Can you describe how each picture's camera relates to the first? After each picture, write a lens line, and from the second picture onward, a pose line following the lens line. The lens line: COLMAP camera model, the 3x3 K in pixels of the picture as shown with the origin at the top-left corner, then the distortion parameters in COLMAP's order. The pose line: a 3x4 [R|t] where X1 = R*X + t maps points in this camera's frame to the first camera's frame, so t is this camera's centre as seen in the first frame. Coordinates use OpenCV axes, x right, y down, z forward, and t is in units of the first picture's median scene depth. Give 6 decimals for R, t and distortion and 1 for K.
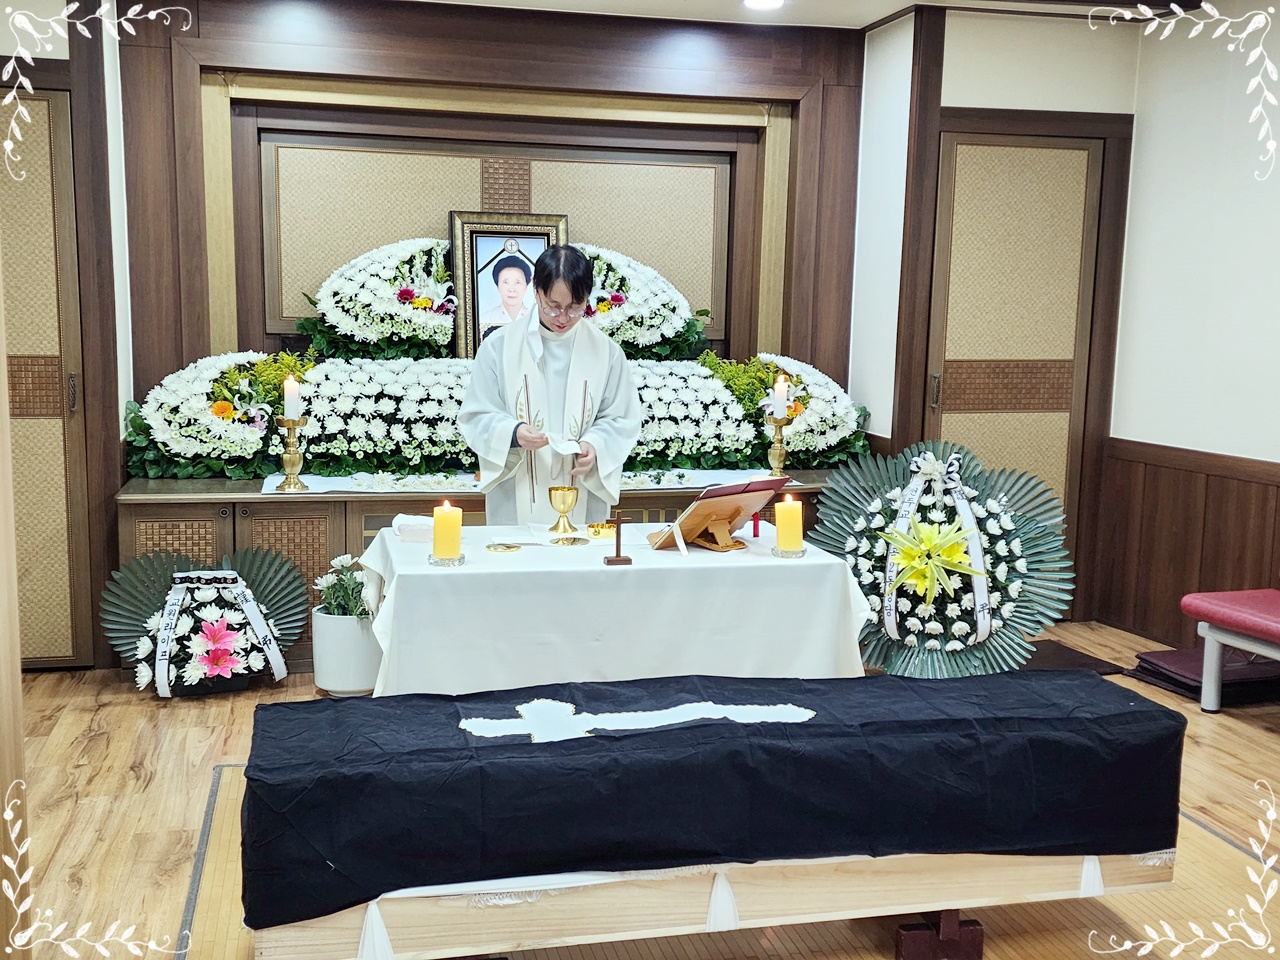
lens RADIAL K [[1386.5, 0, 641.0], [0, 1386.5, 495.8], [0, 0, 1]] dist [0.087484, 0.000000]
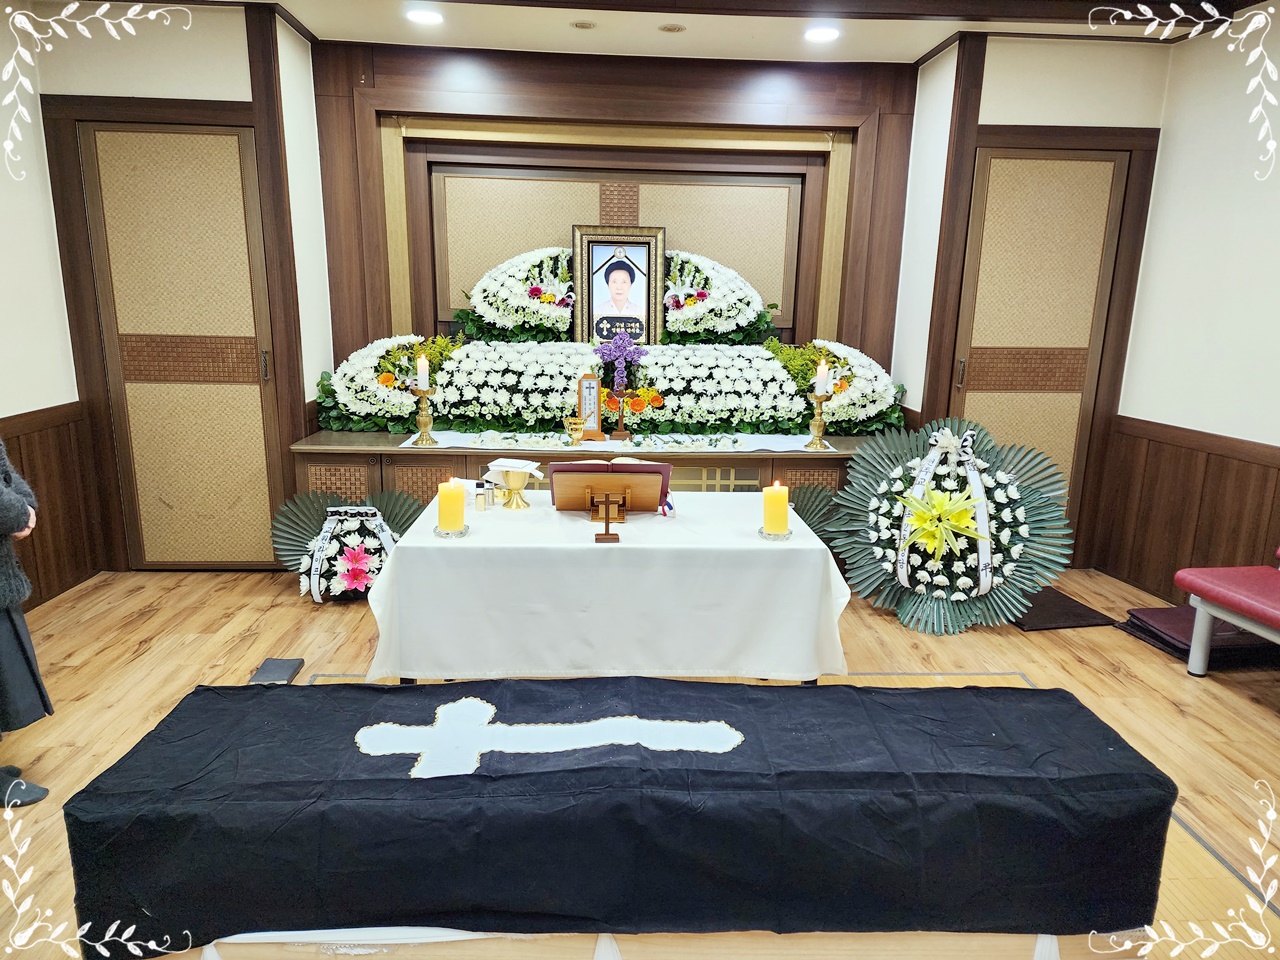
lens RADIAL K [[852.6, 0, 648.8], [0, 852.6, 485.3], [0, 0, 1]] dist [0.083996, -0.074178]
pose [[0.984028, 0.040587, -0.173322, 0.080692], [-0.027720, 0.996721, 0.076024, -0.028648], [0.175839, -0.070005, 0.981927, 0.225043]]
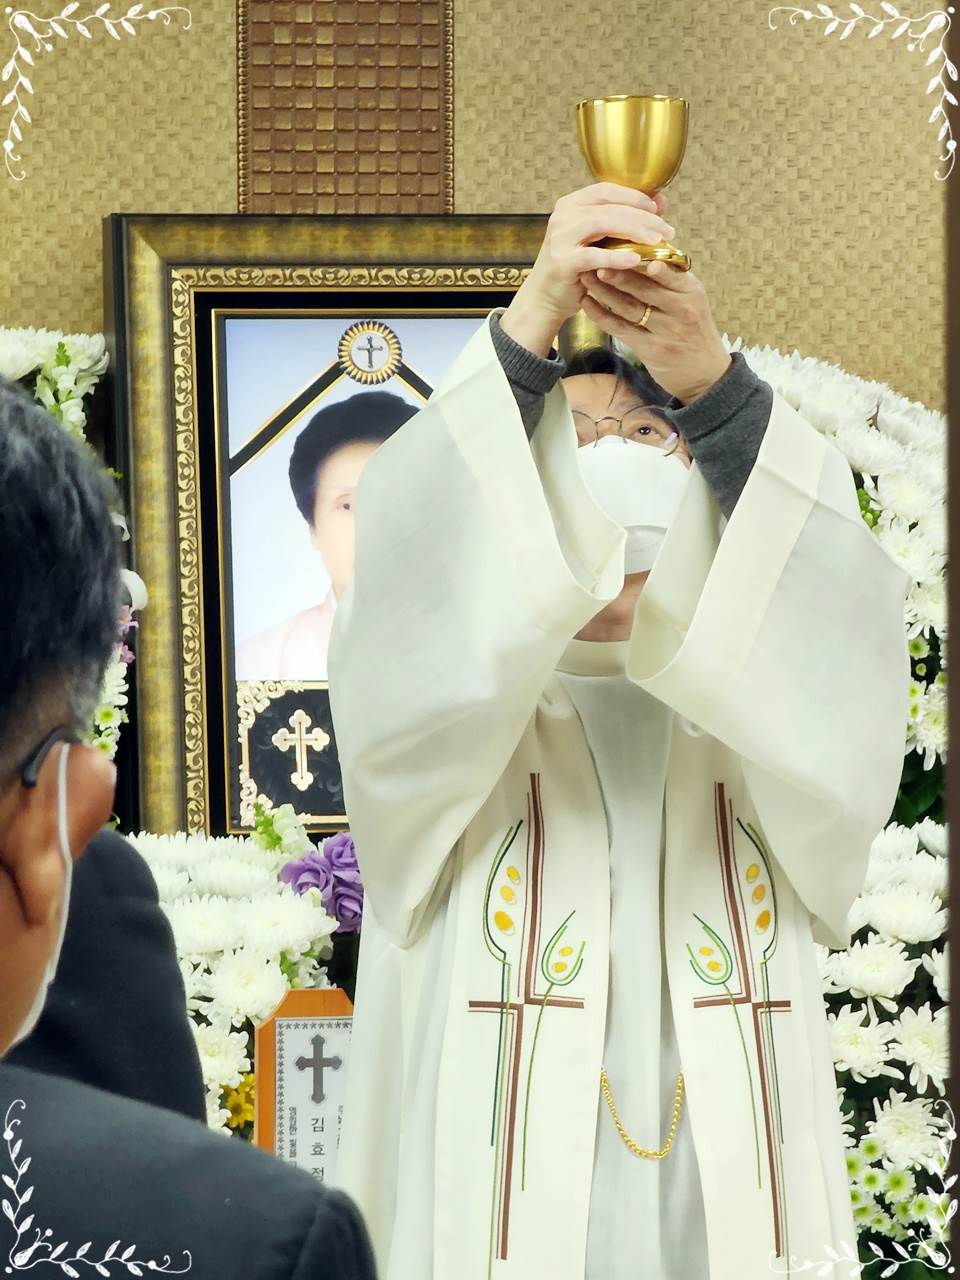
lens RADIAL K [[8638.1, 0, 490.5], [0, 8638.1, 683.0], [0, 0, 1]] dist [0.980391, 0.000000]
pose [[0.997554, -0.017569, -0.067661, 0.025905], [0.010043, 0.993880, -0.110005, 0.038157], [0.069179, 0.109056, 0.991625, -0.457637]]
